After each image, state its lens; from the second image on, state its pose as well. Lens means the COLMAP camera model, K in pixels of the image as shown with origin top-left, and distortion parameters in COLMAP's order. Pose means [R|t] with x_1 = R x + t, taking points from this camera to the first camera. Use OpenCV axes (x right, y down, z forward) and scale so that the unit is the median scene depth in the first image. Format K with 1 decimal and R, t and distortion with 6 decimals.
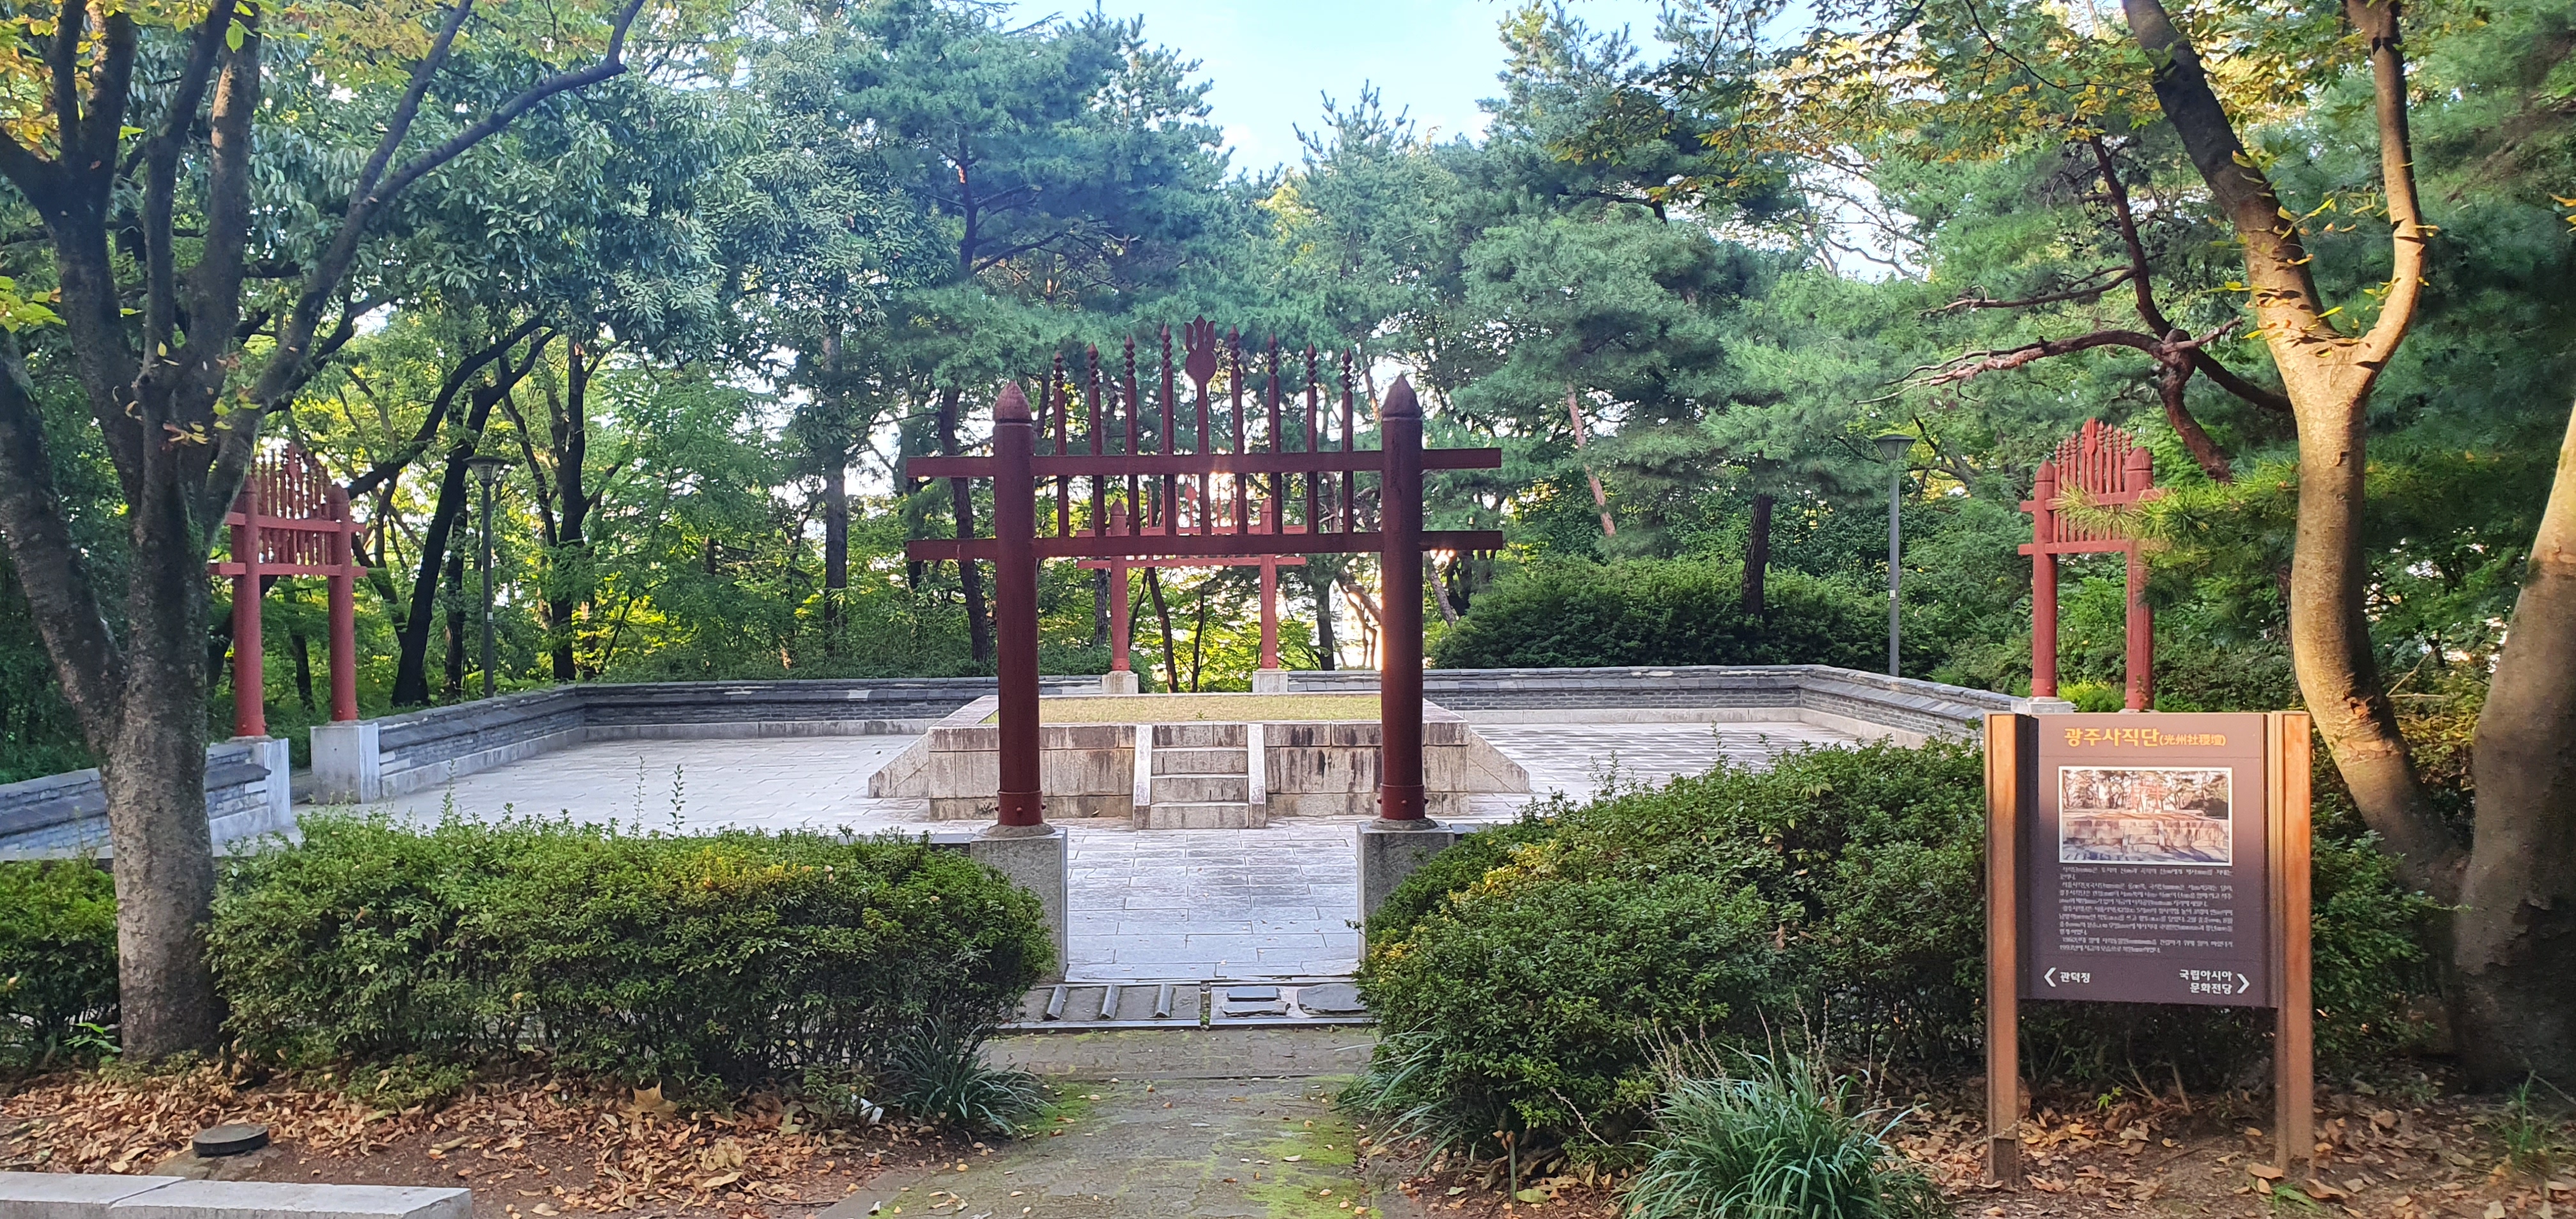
lens RADIAL K [[2284.3, 0, 1244.2], [0, 2284.3, 640.4], [0, 0, 1]] dist [0.298268, -1.141713]
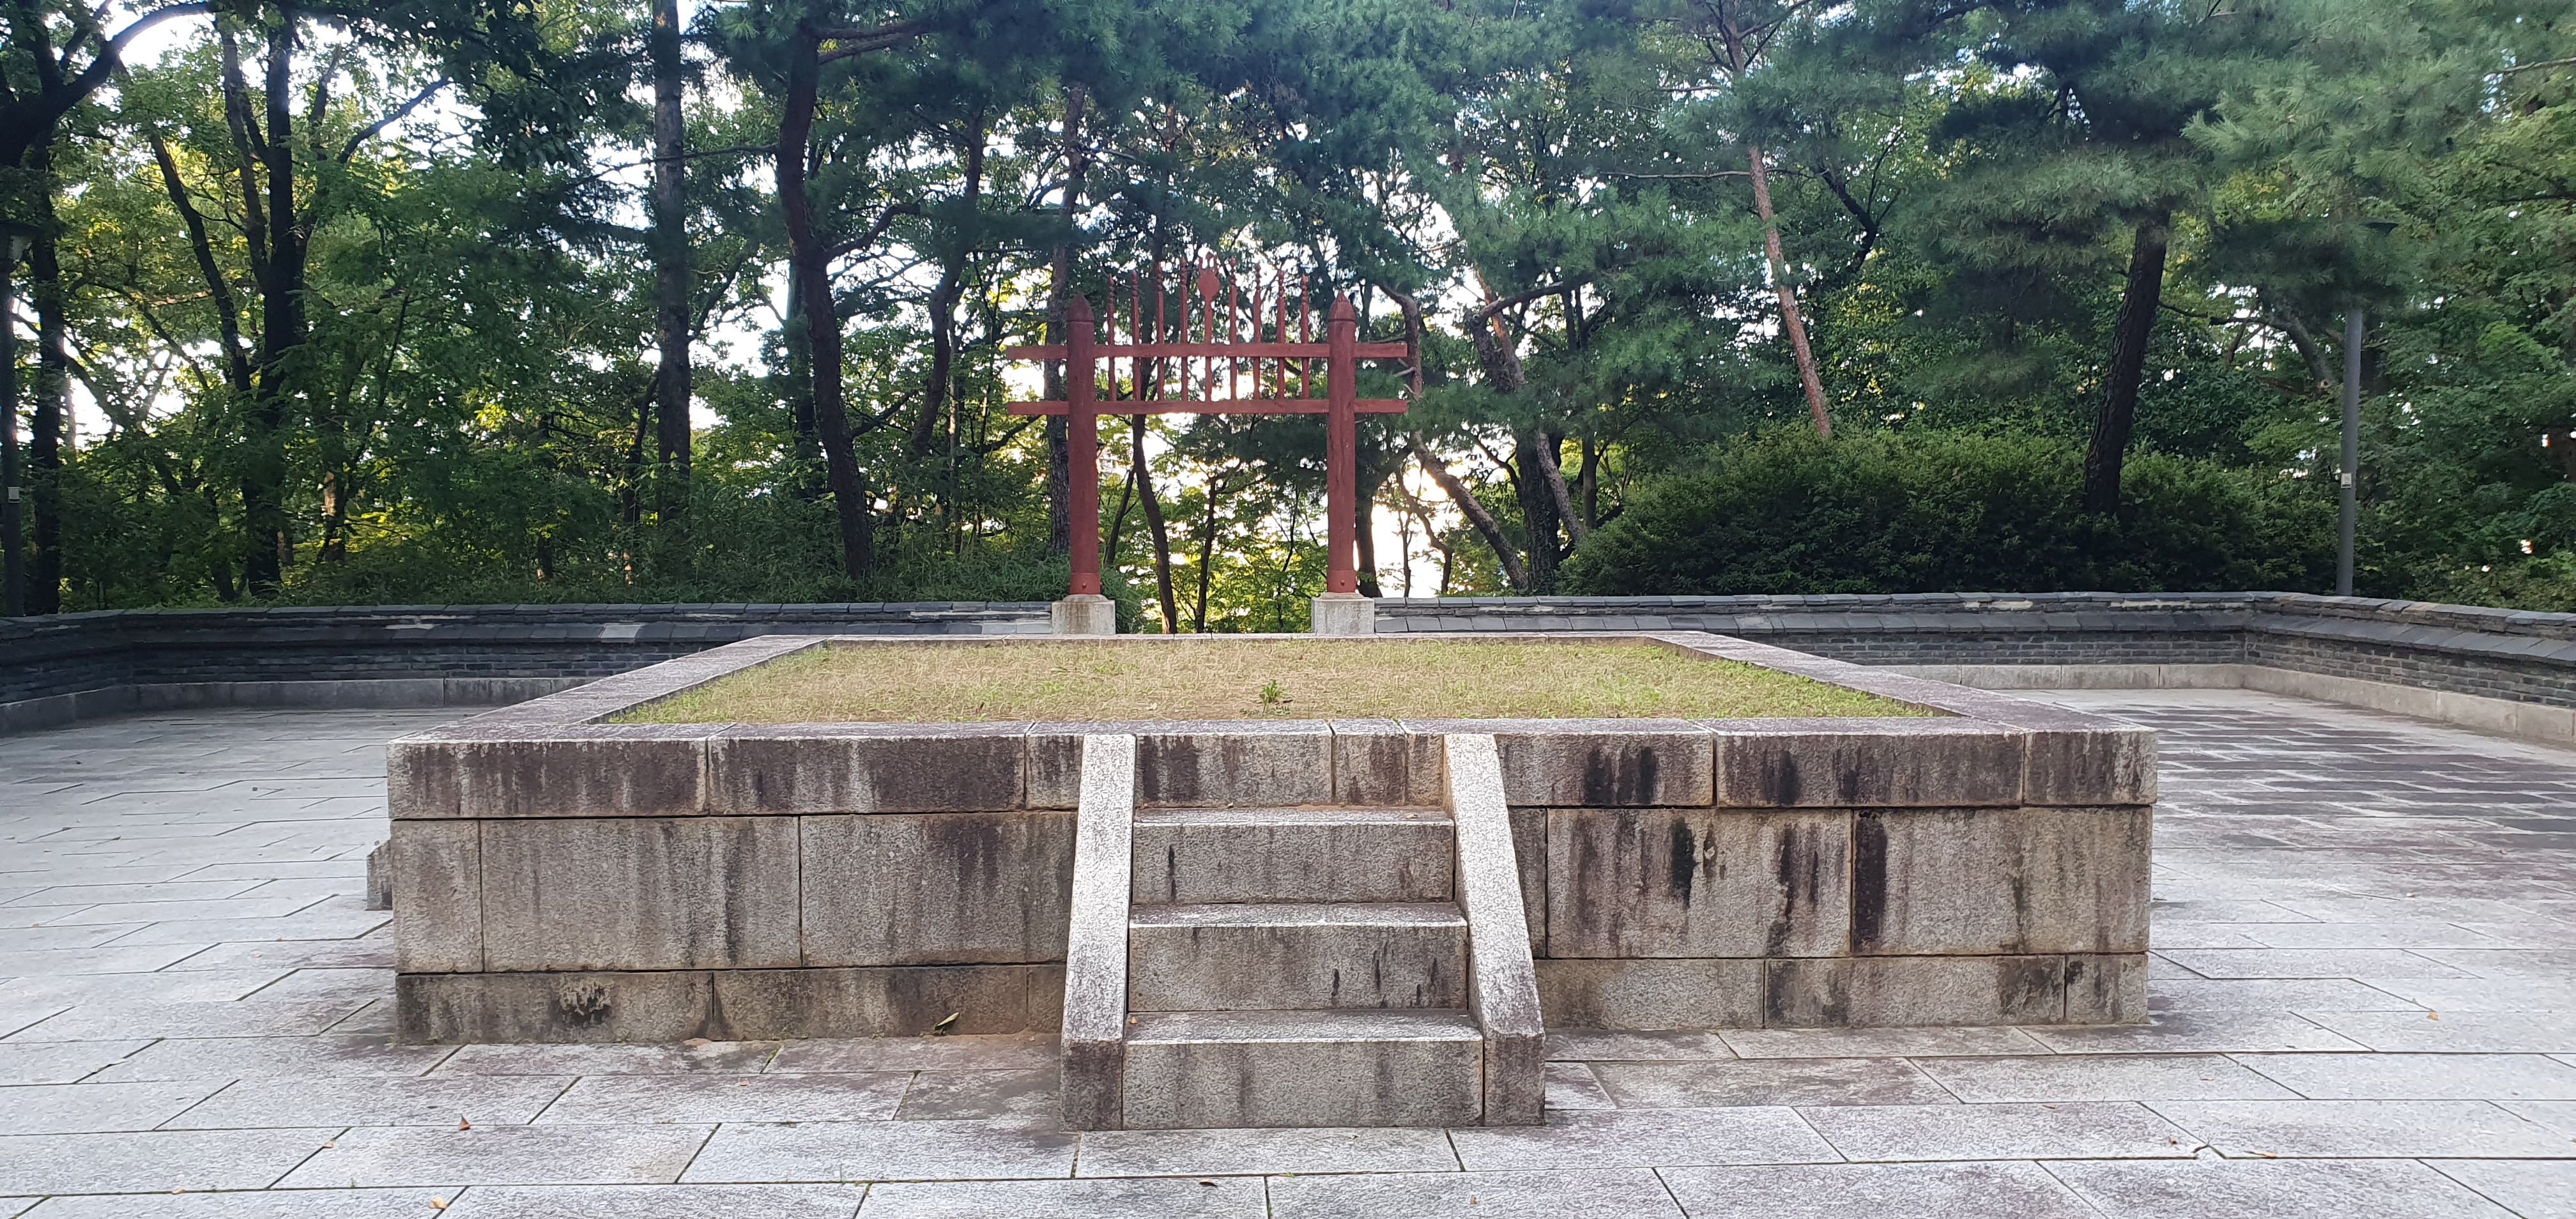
lens RADIAL K [[2303.9, 0, 1334.8], [0, 2303.9, 646.2], [0, 0, 1]] dist [0.133358, -0.282402]
pose [[0.999030, 0.006650, 0.043524, -0.016986], [-0.007859, 0.999586, 0.027668, 0.010183], [-0.043322, -0.027983, 0.998669, 0.432906]]
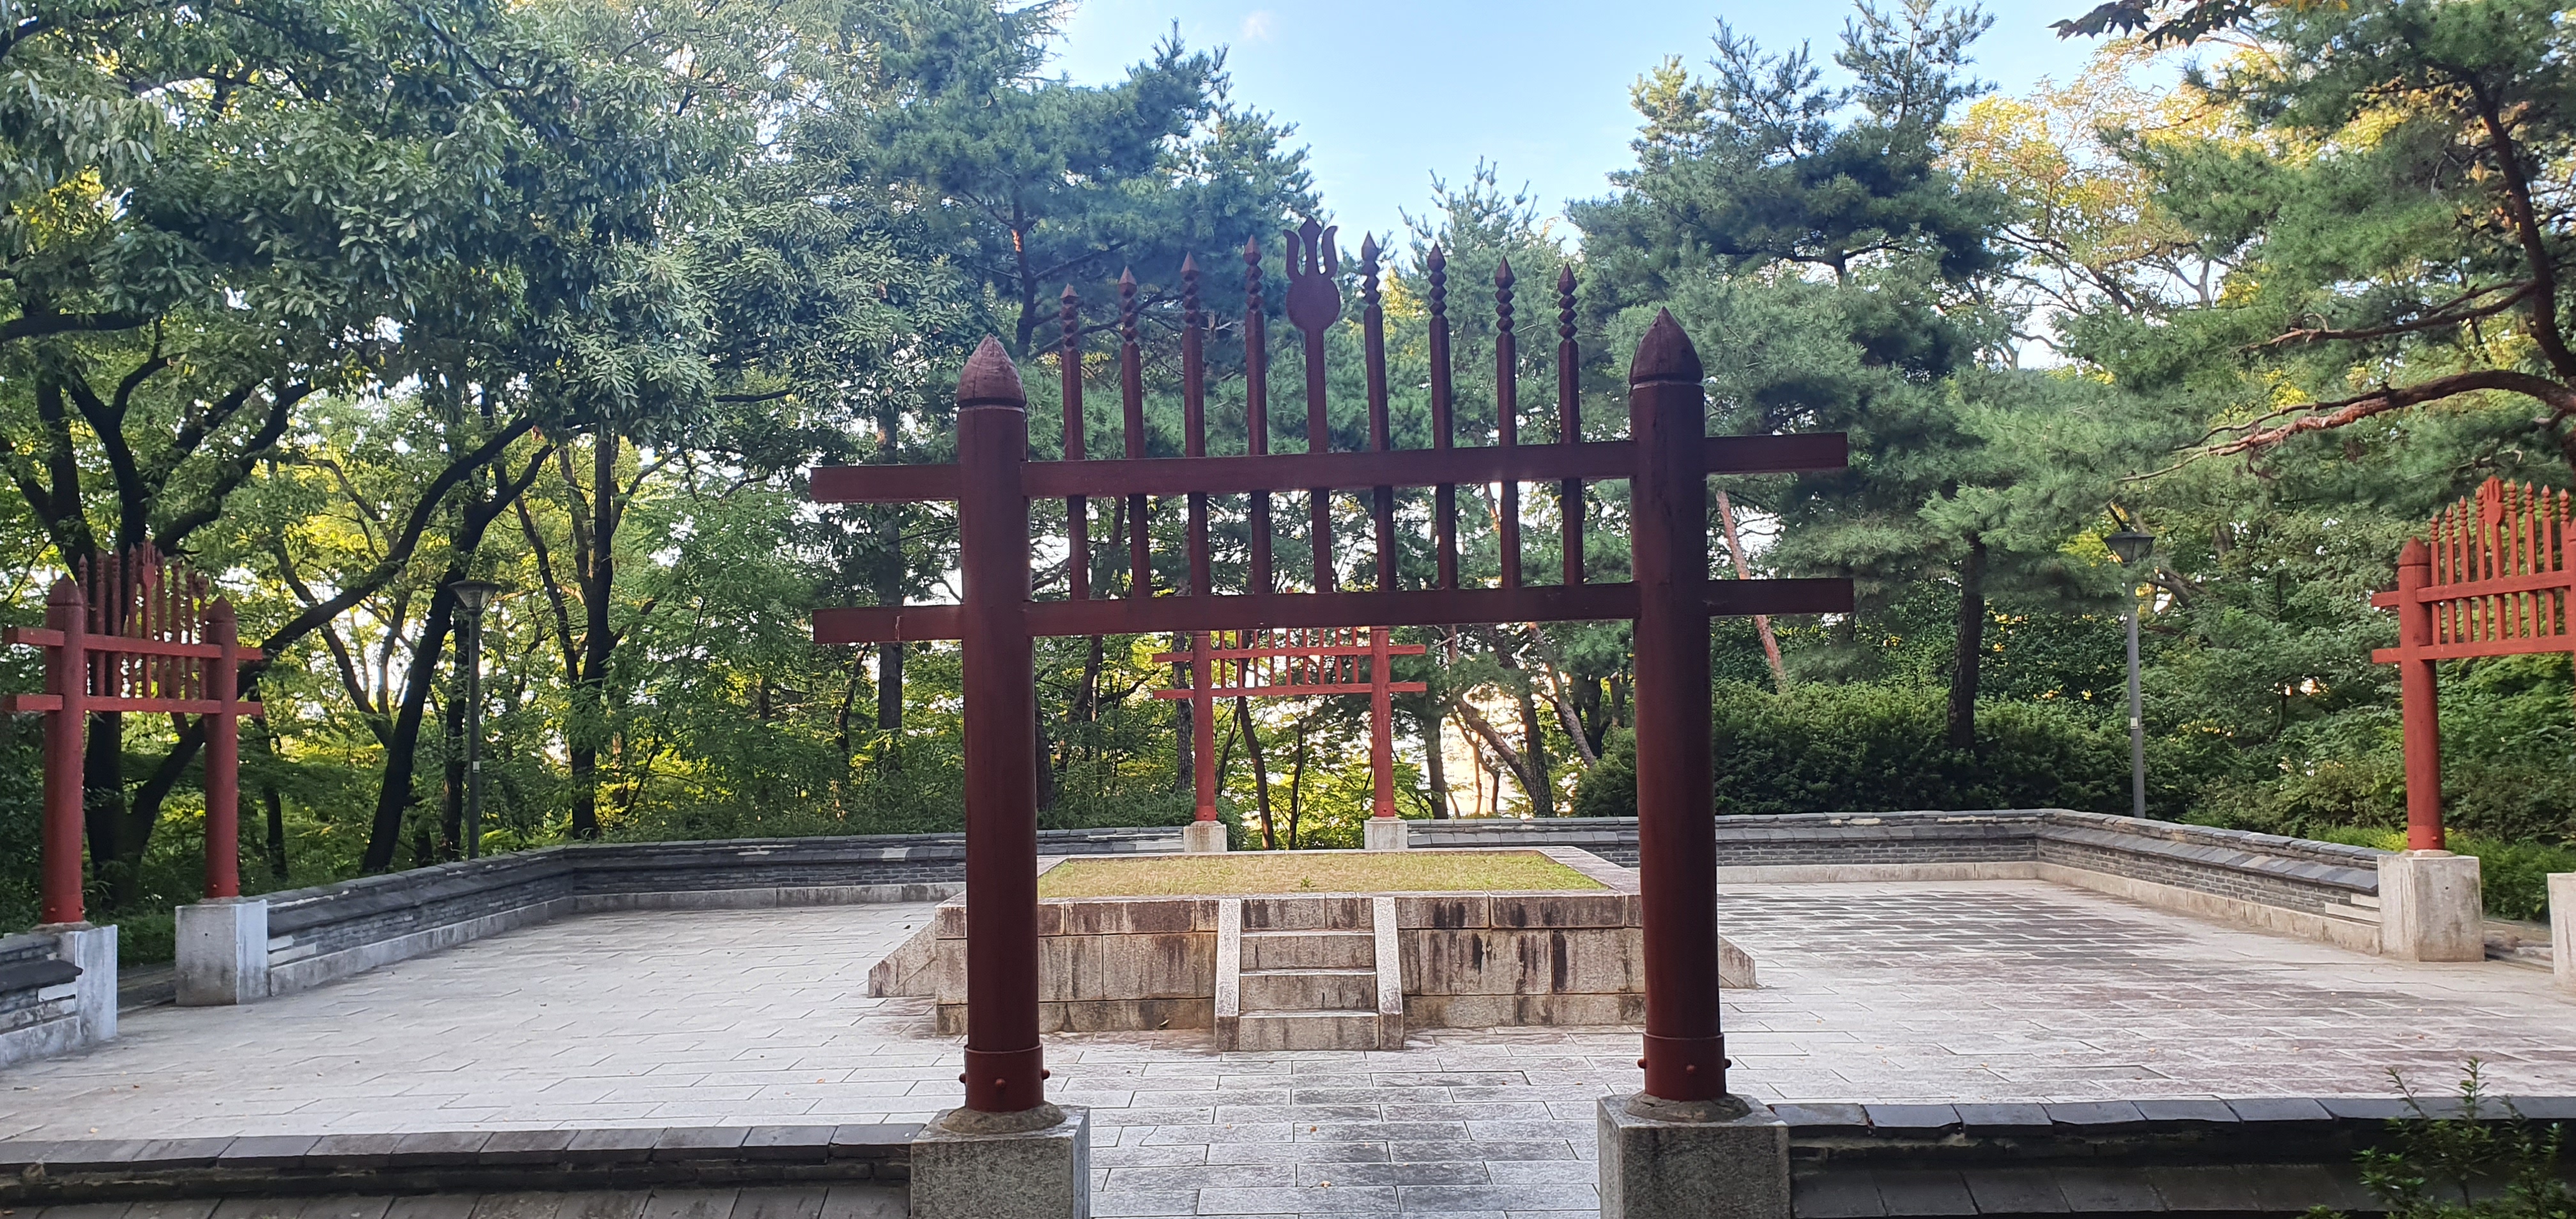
lens RADIAL K [[2284.3, 0, 1244.2], [0, 2284.3, 640.4], [0, 0, 1]] dist [0.298268, -1.141713]
pose [[0.999093, -0.012085, -0.040832, -0.005421], [0.009465, 0.997920, -0.063763, 0.000824], [0.041518, 0.063319, 0.997129, 0.169368]]
